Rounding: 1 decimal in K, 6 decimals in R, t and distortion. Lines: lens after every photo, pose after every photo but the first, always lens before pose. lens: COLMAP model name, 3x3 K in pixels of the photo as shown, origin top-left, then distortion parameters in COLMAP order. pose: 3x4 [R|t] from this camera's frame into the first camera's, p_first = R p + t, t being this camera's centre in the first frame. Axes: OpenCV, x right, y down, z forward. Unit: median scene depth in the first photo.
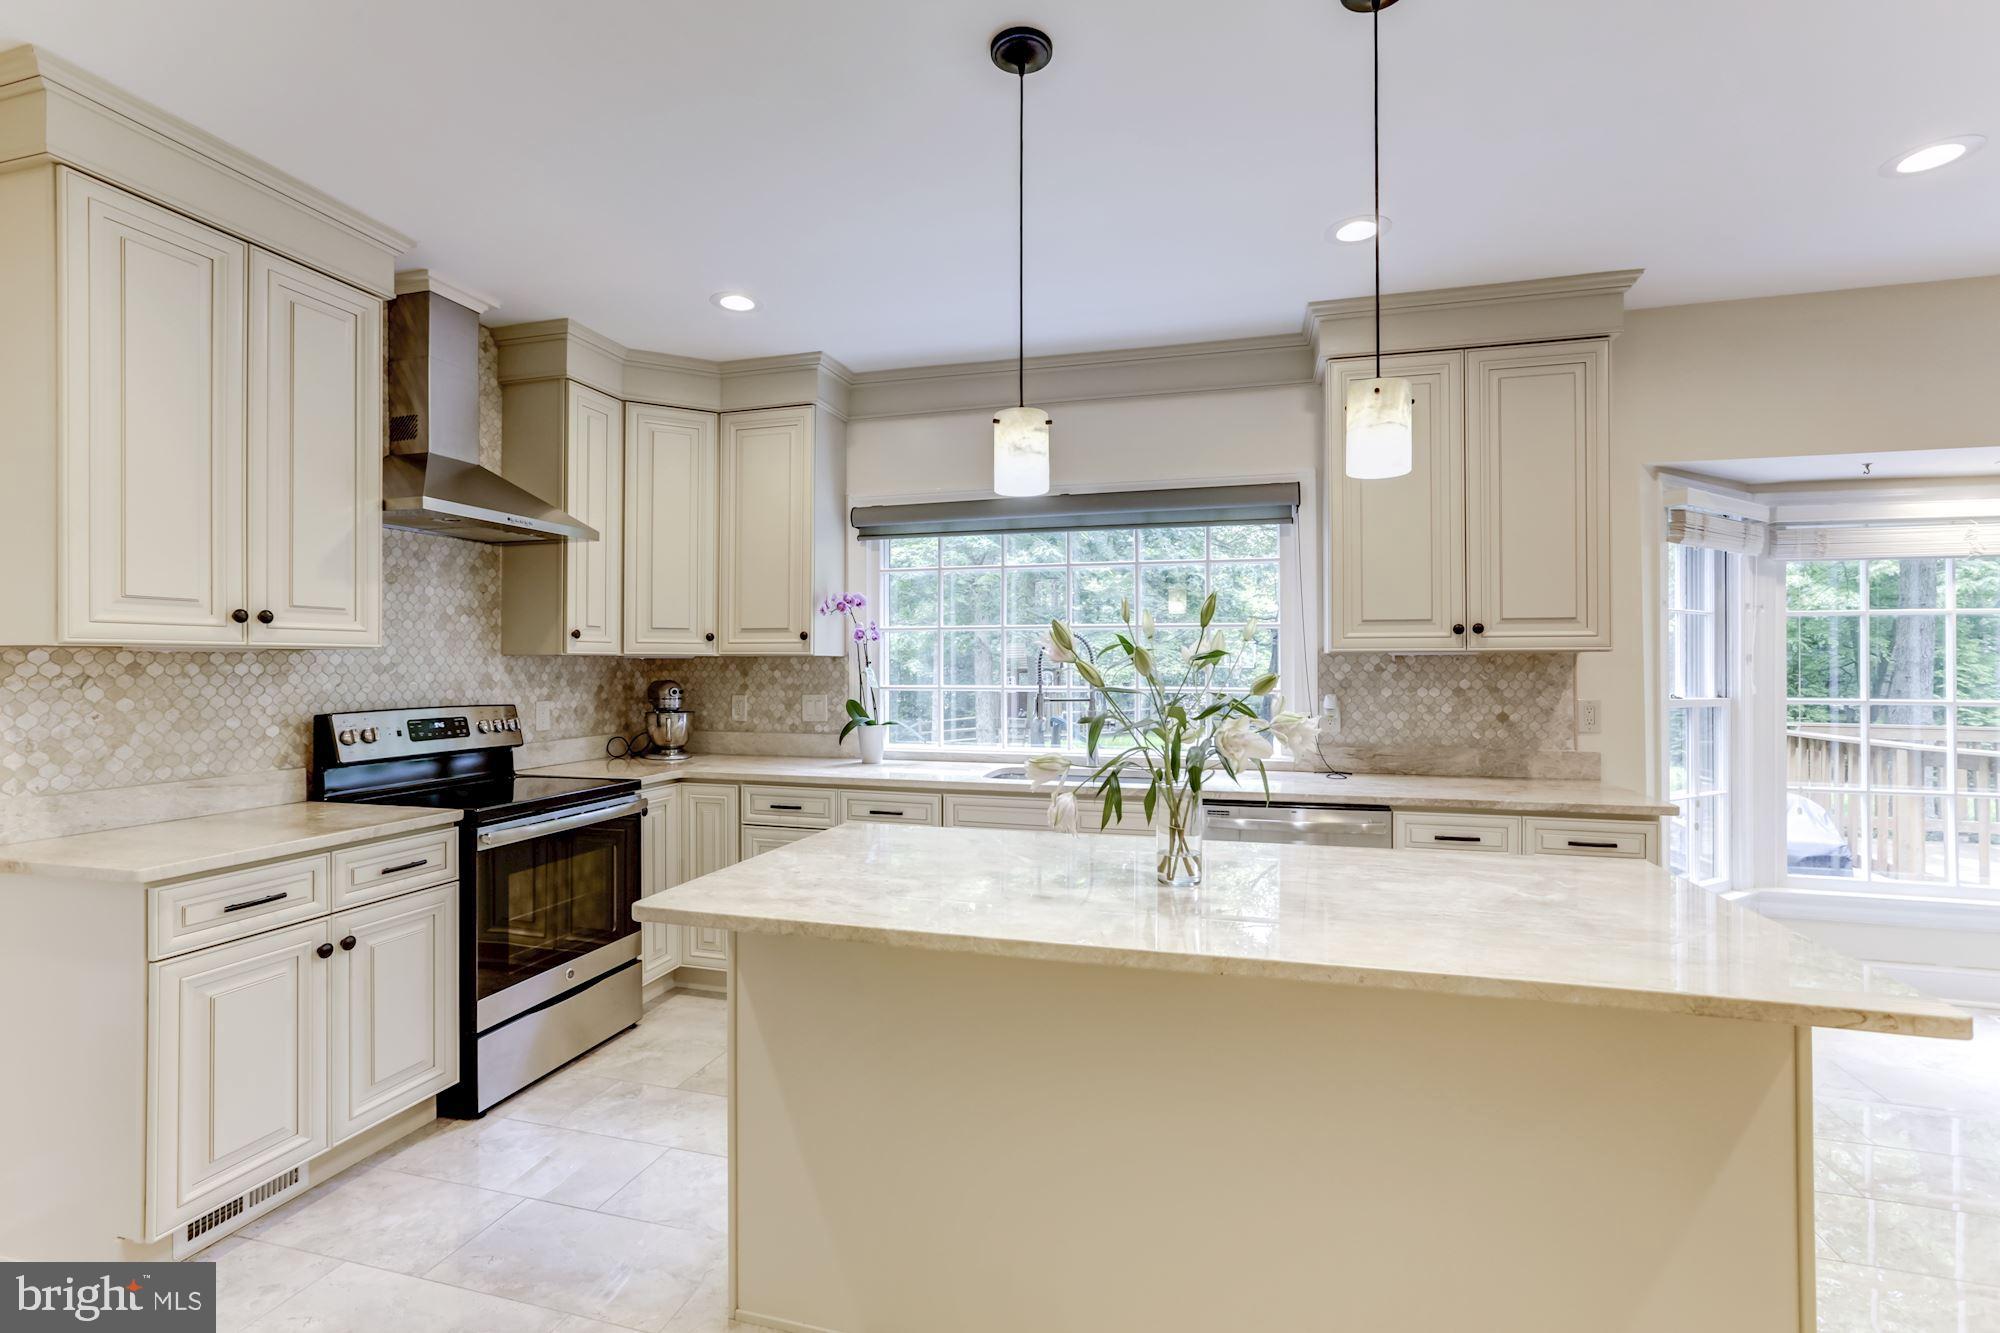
lens RADIAL K [[901.0, 0, 990.2], [0, 901.0, 663.1], [0, 0, 1]] dist [-0.028522, 0.014185]
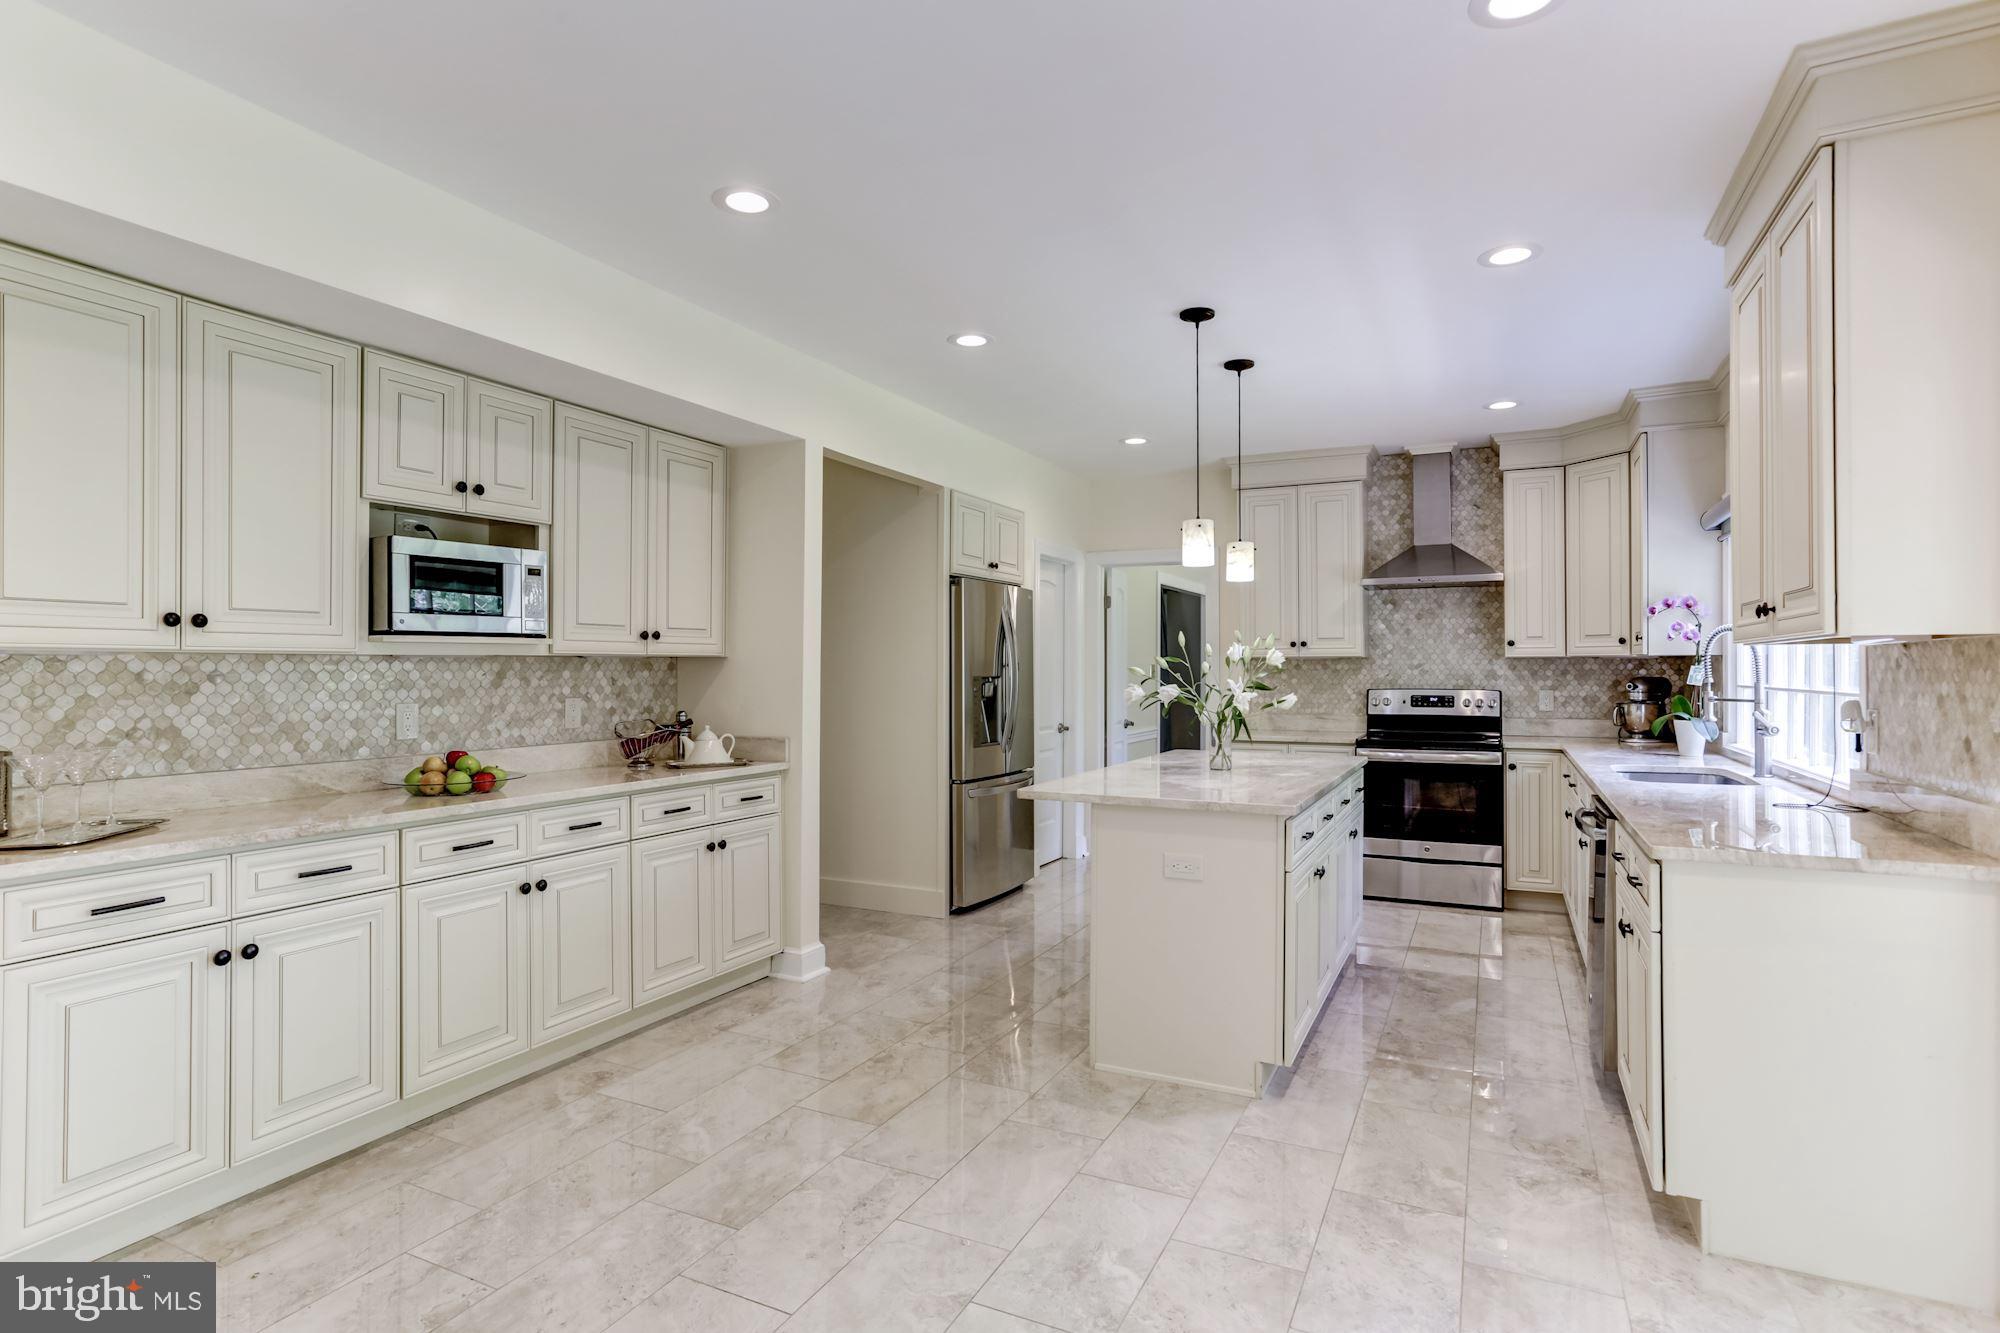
lens RADIAL K [[1021.0, 0, 996.0], [0, 1021.0, 661.6], [0, 0, 1]] dist [-0.019284, 0.009391]
pose [[-0.180940, -0.006853, -0.983470, 1.330250], [0.003272, 0.999966, -0.007570, 0.007613], [0.983489, -0.004588, -0.180912, 0.474704]]
